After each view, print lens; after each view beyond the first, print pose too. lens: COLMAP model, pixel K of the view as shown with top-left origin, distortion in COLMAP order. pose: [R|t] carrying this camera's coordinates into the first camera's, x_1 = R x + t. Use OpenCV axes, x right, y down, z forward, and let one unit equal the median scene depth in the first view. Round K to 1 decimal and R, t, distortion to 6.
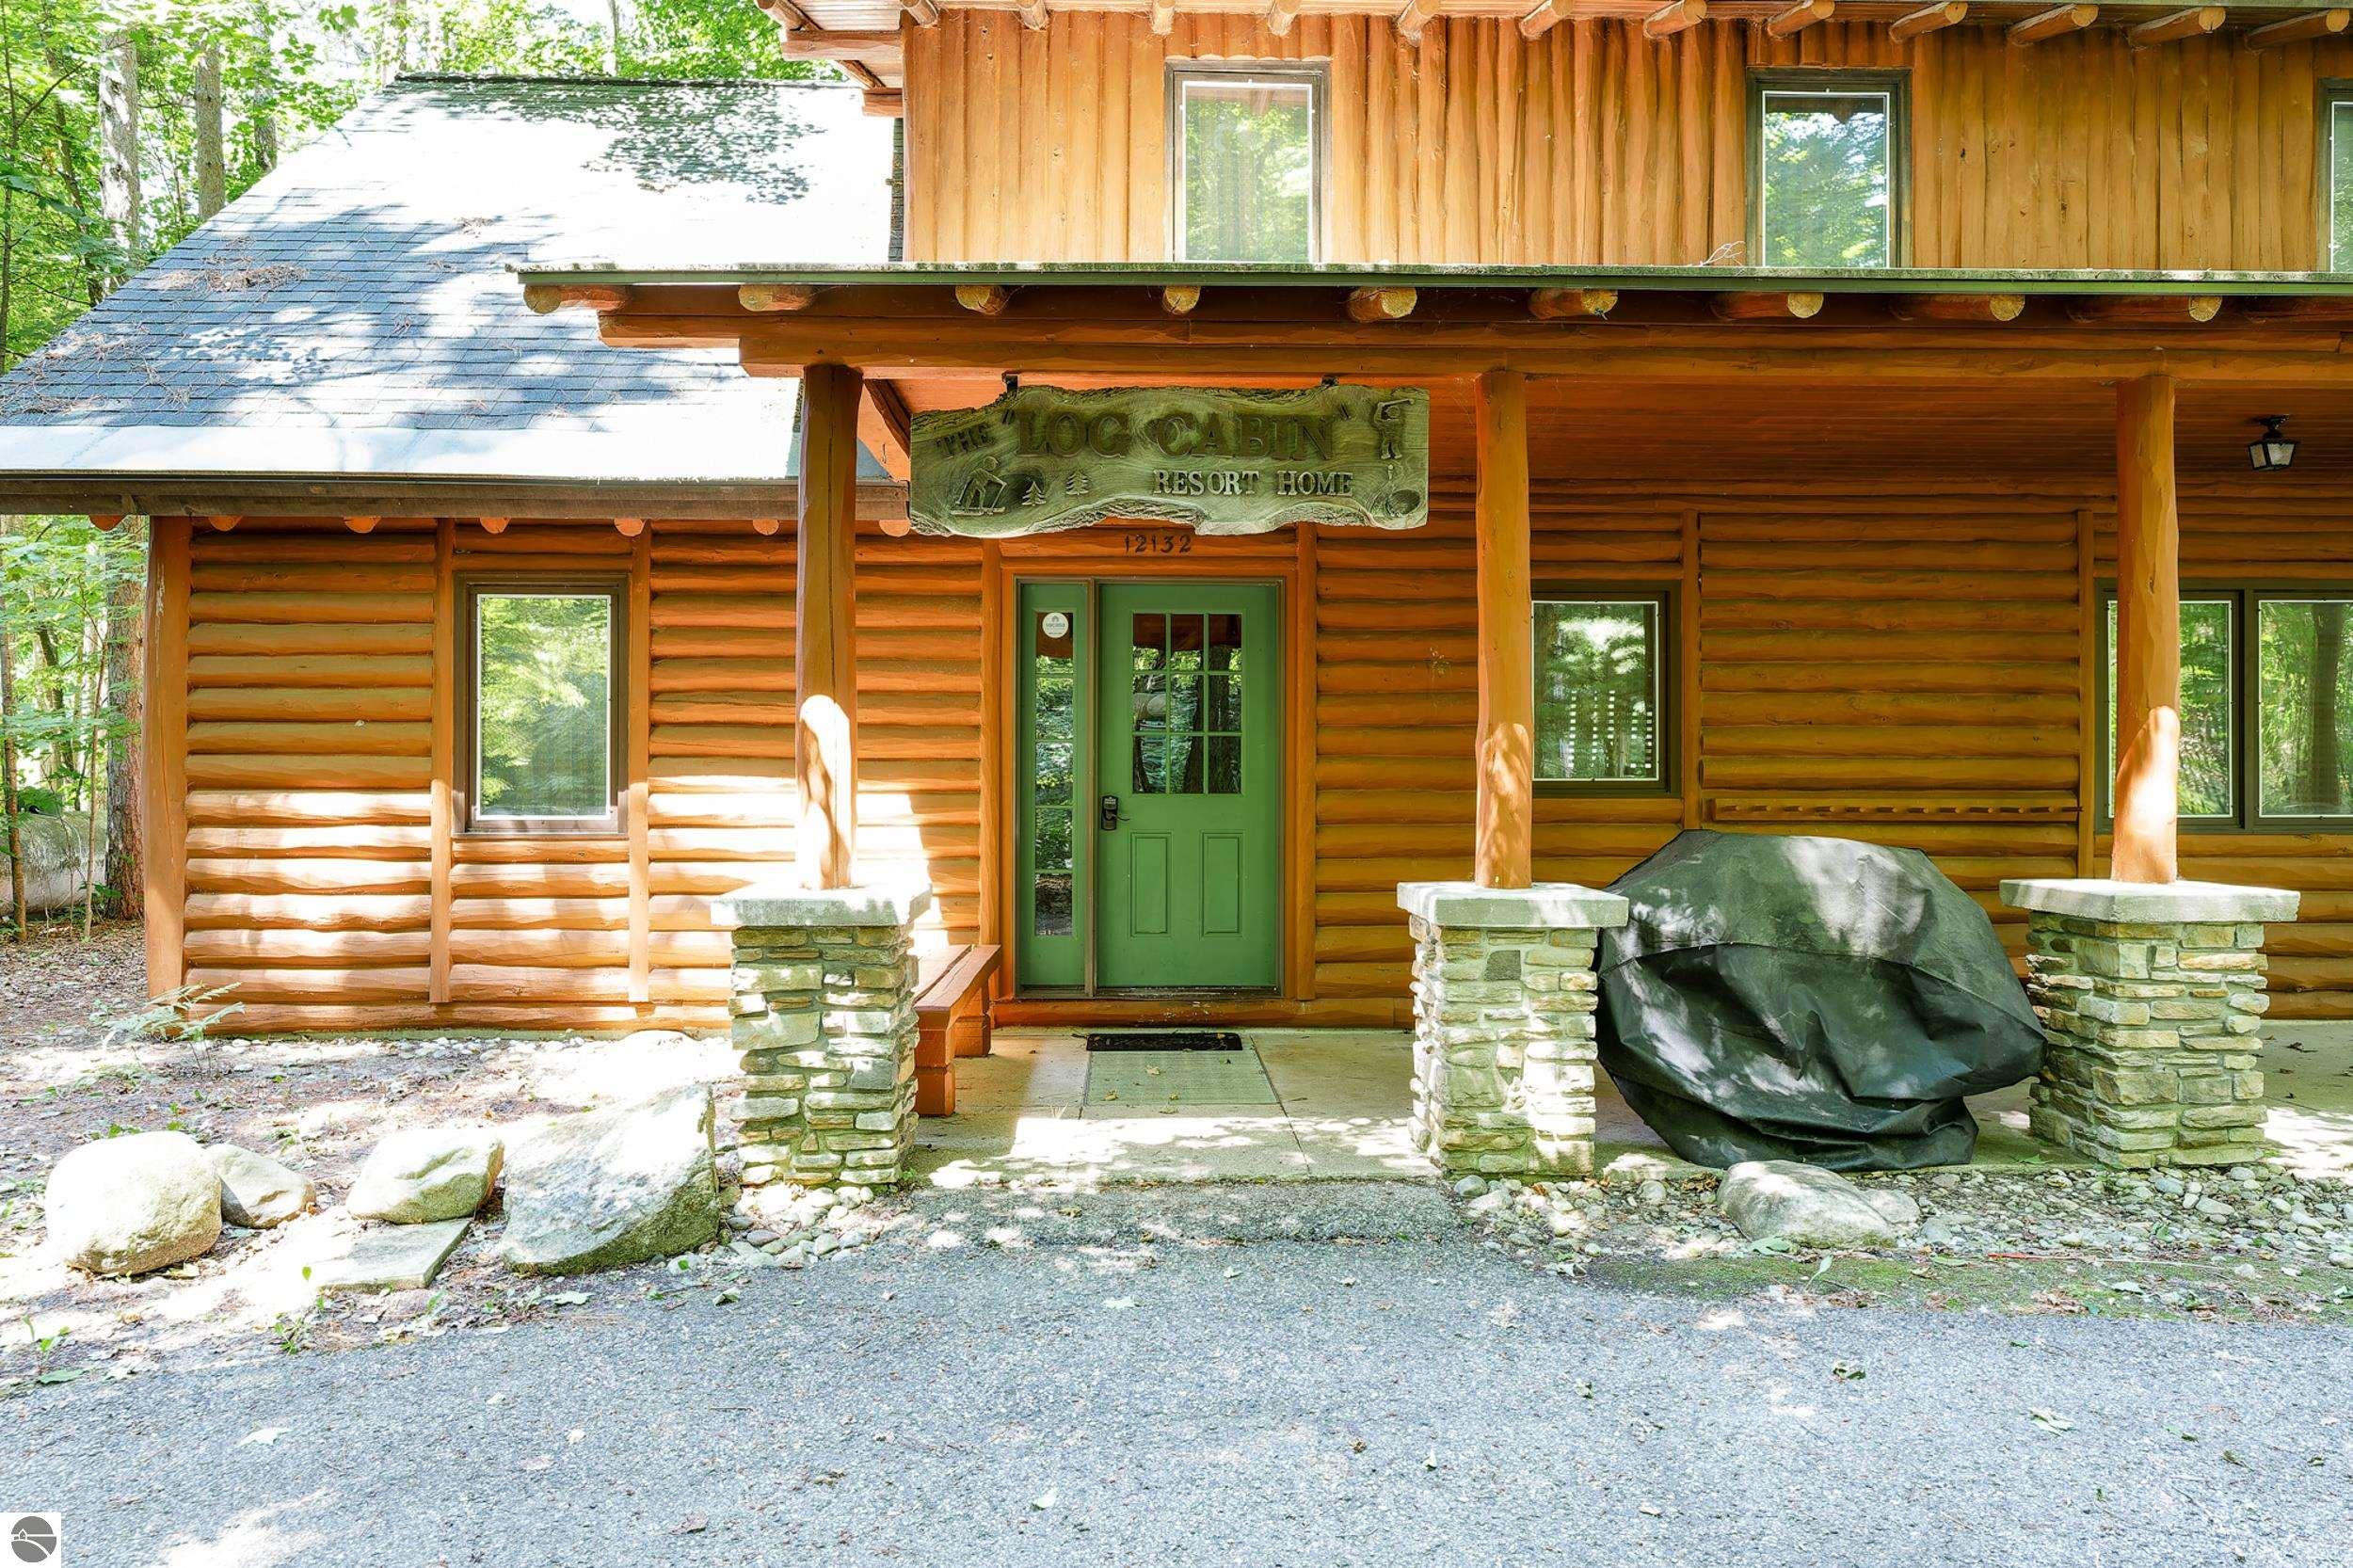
lens RADIAL K [[1514.4, 0, 1172.9], [0, 1514.4, 780.0], [0, 0, 1]] dist [-0.004729, -0.000298]
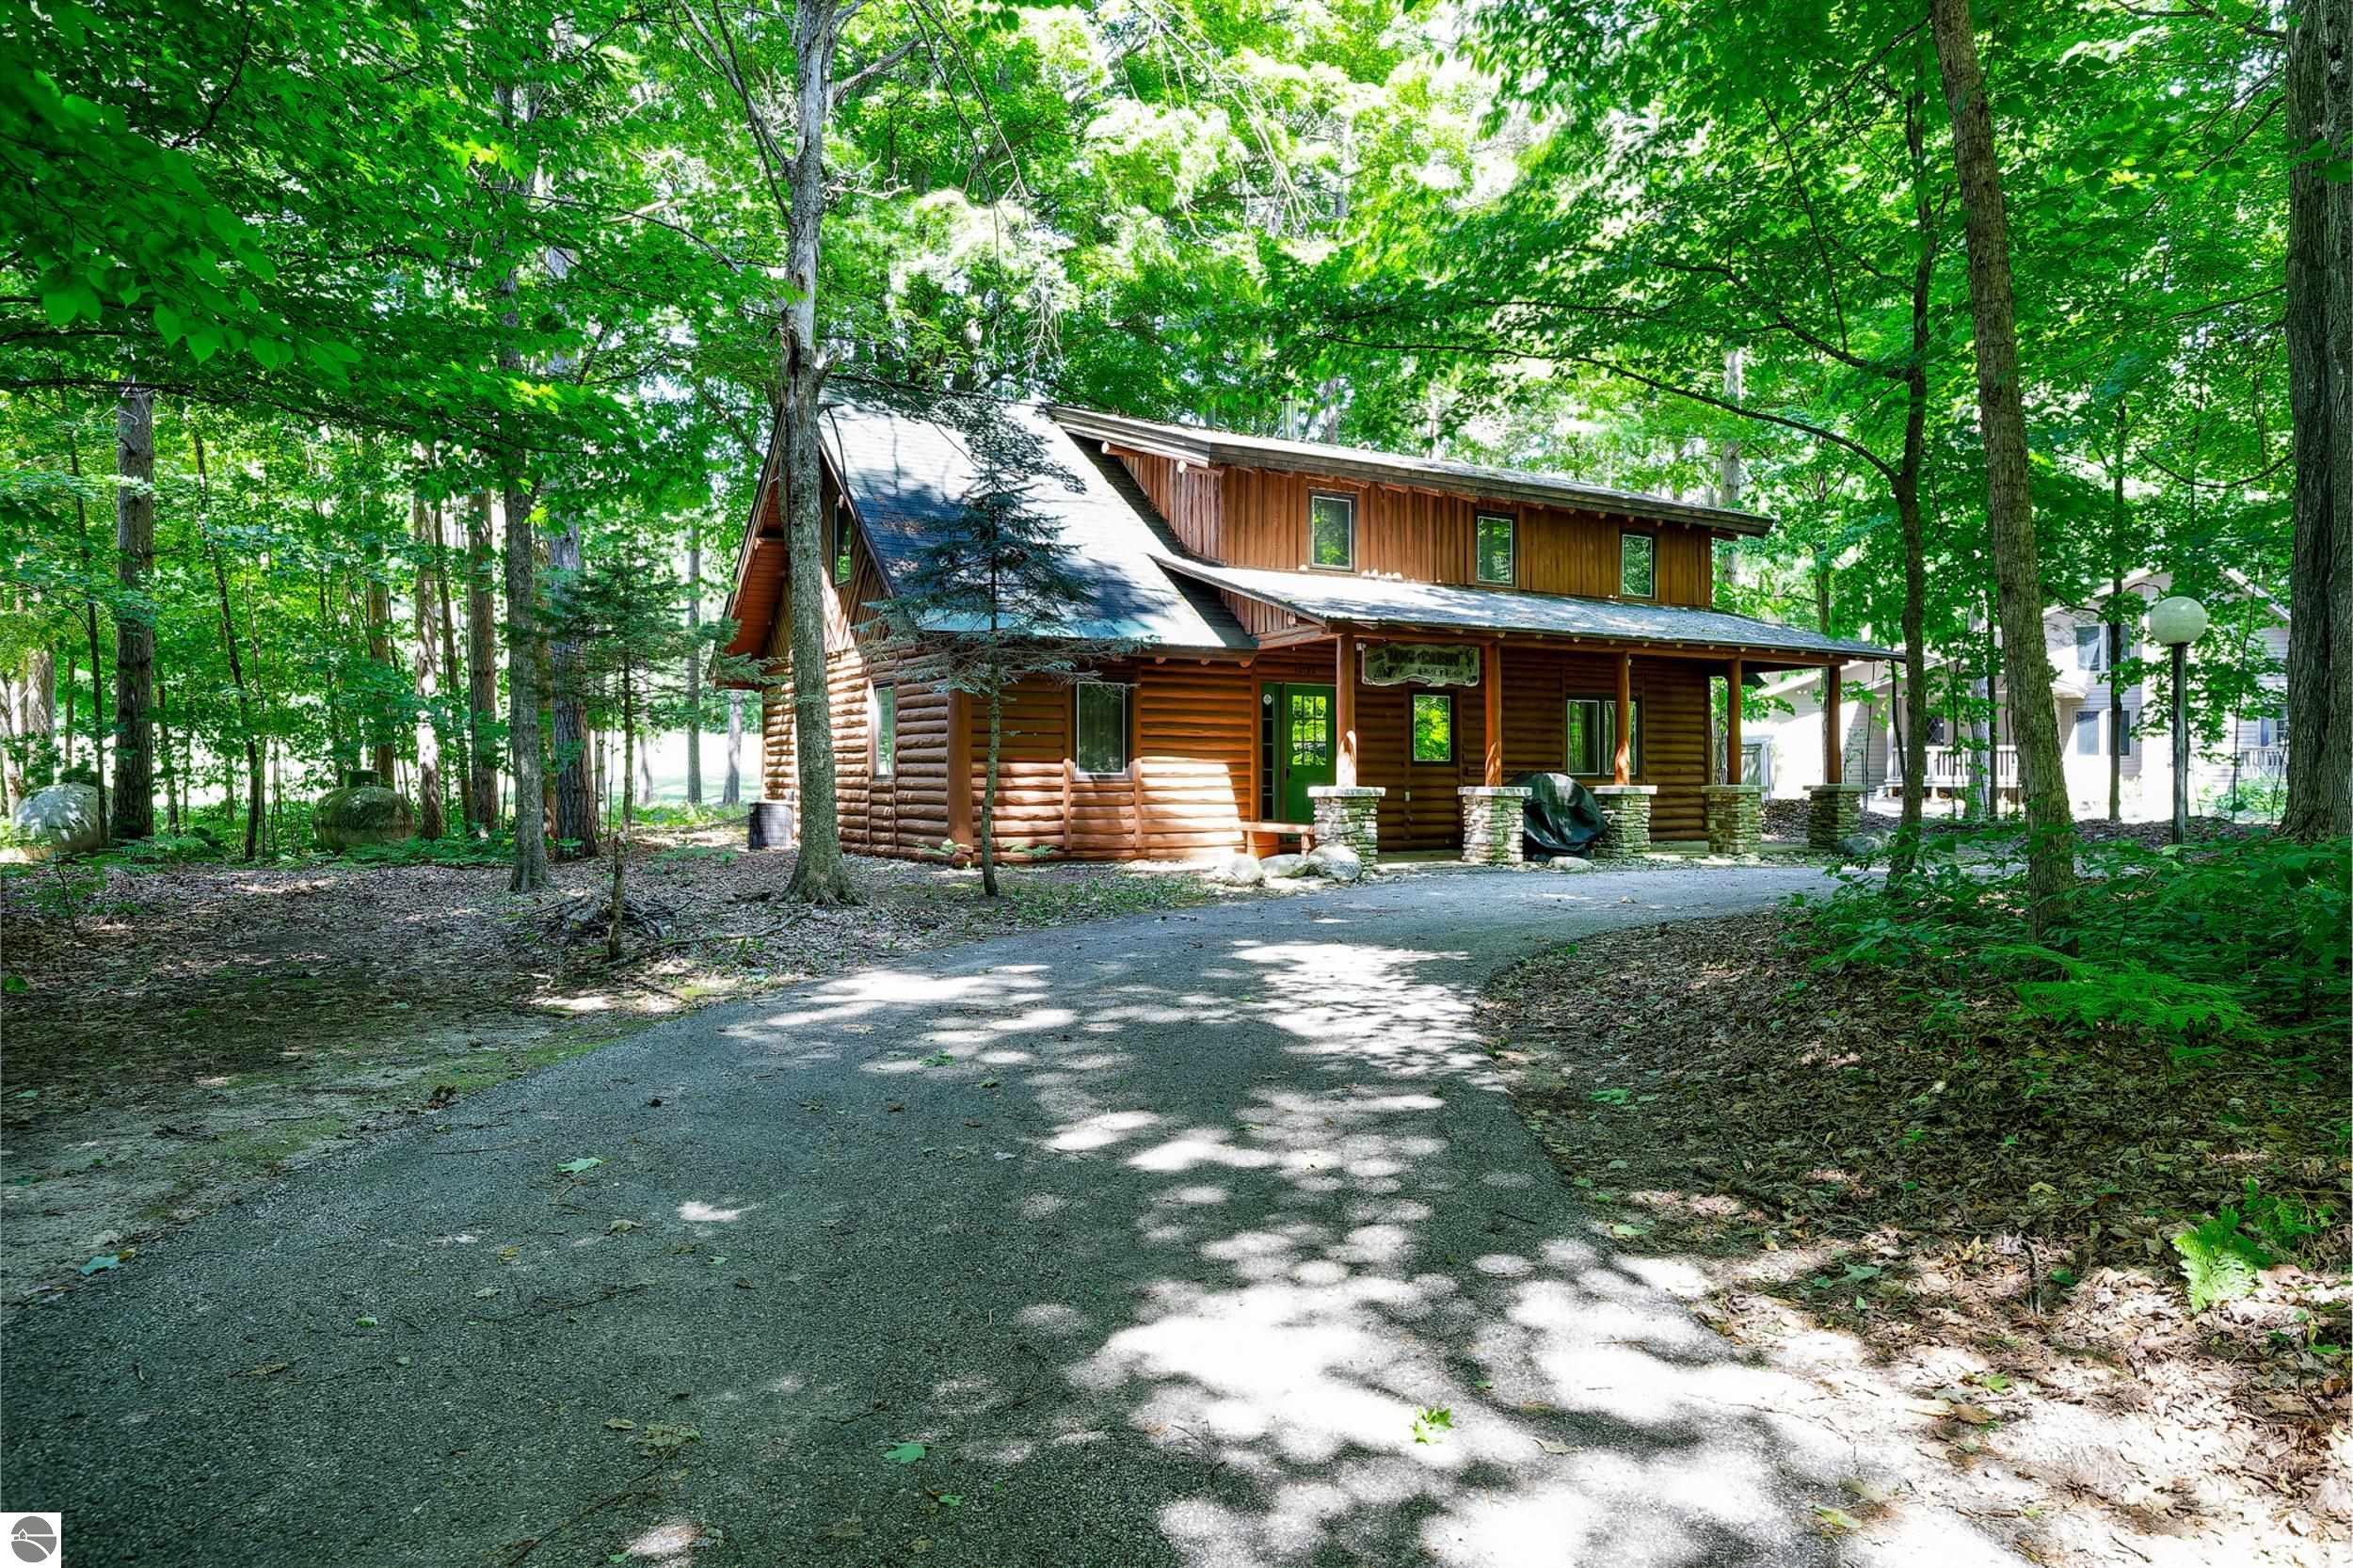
lens RADIAL K [[1514.4, 0, 1178.5], [0, 1514.4, 783.1], [0, 0, 1]] dist [-0.004729, -0.000298]
pose [[0.881050, -0.003086, 0.473013, -2.012379], [0.004855, 0.999985, -0.002519, 0.064342], [-0.472998, 0.004516, 0.881052, -1.697626]]
